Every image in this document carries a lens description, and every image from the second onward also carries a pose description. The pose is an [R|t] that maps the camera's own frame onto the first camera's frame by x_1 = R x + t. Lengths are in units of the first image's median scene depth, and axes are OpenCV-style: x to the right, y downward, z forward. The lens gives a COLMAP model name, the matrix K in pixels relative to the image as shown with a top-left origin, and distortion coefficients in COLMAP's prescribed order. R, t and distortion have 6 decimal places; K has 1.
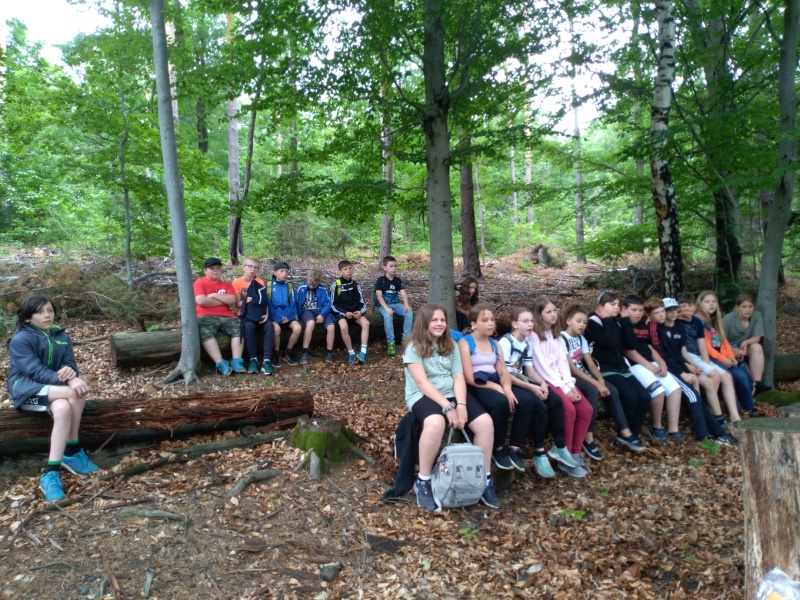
lens RADIAL K [[601.5, 0, 399.9], [0, 601.5, 300.8], [0, 0, 1]] dist [-0.011837, -0.008330]
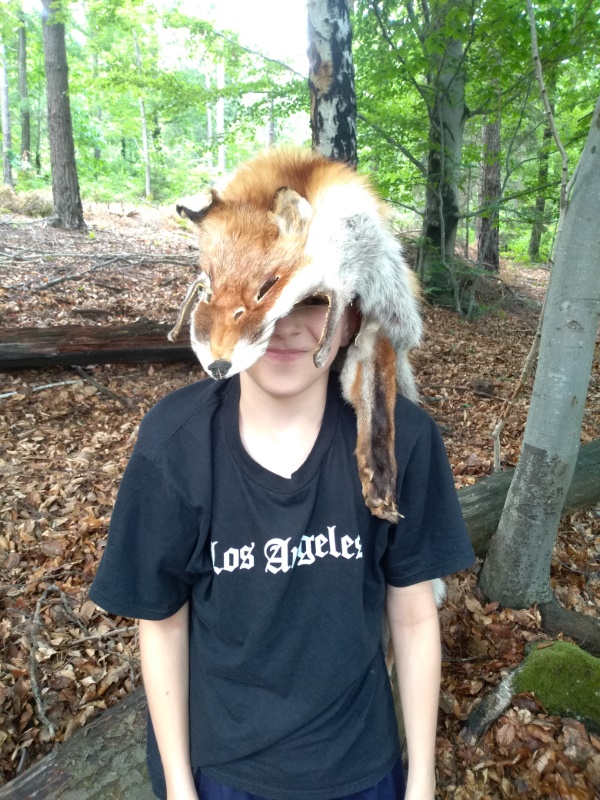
lens RADIAL K [[601.5, 0, 300.8], [0, 601.5, 396.7], [0, 0, 1]] dist [-0.011837, -0.008330]
pose [[0.954458, -0.007768, 0.298245, 0.296580], [-0.056996, 0.976502, 0.207834, -0.019088], [-0.292851, -0.215368, 0.931587, 0.565958]]
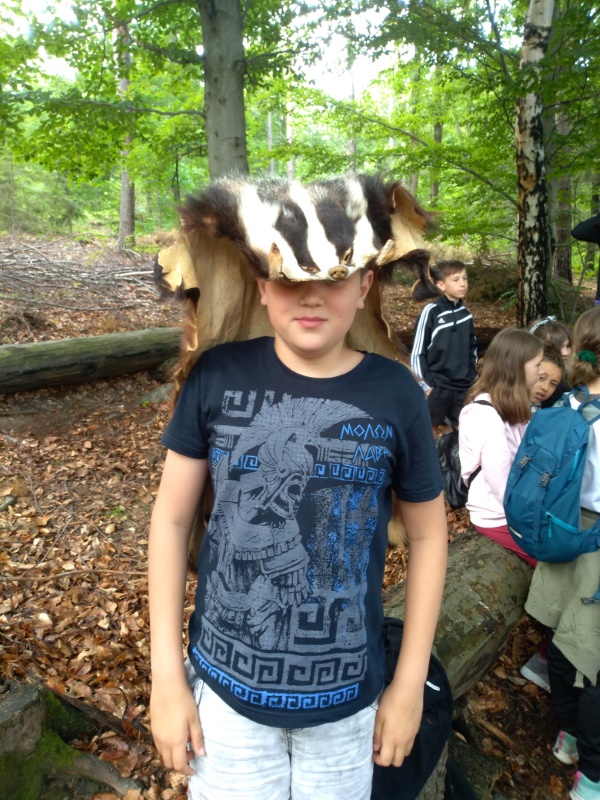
lens RADIAL K [[601.5, 0, 302.3], [0, 601.5, 403.1], [0, 0, 1]] dist [-0.011837, -0.008330]
pose [[0.966448, -0.031915, 0.254871, -0.018390], [-0.017039, 0.982100, 0.187588, -0.019689], [-0.256295, -0.185636, 0.948605, 0.334779]]
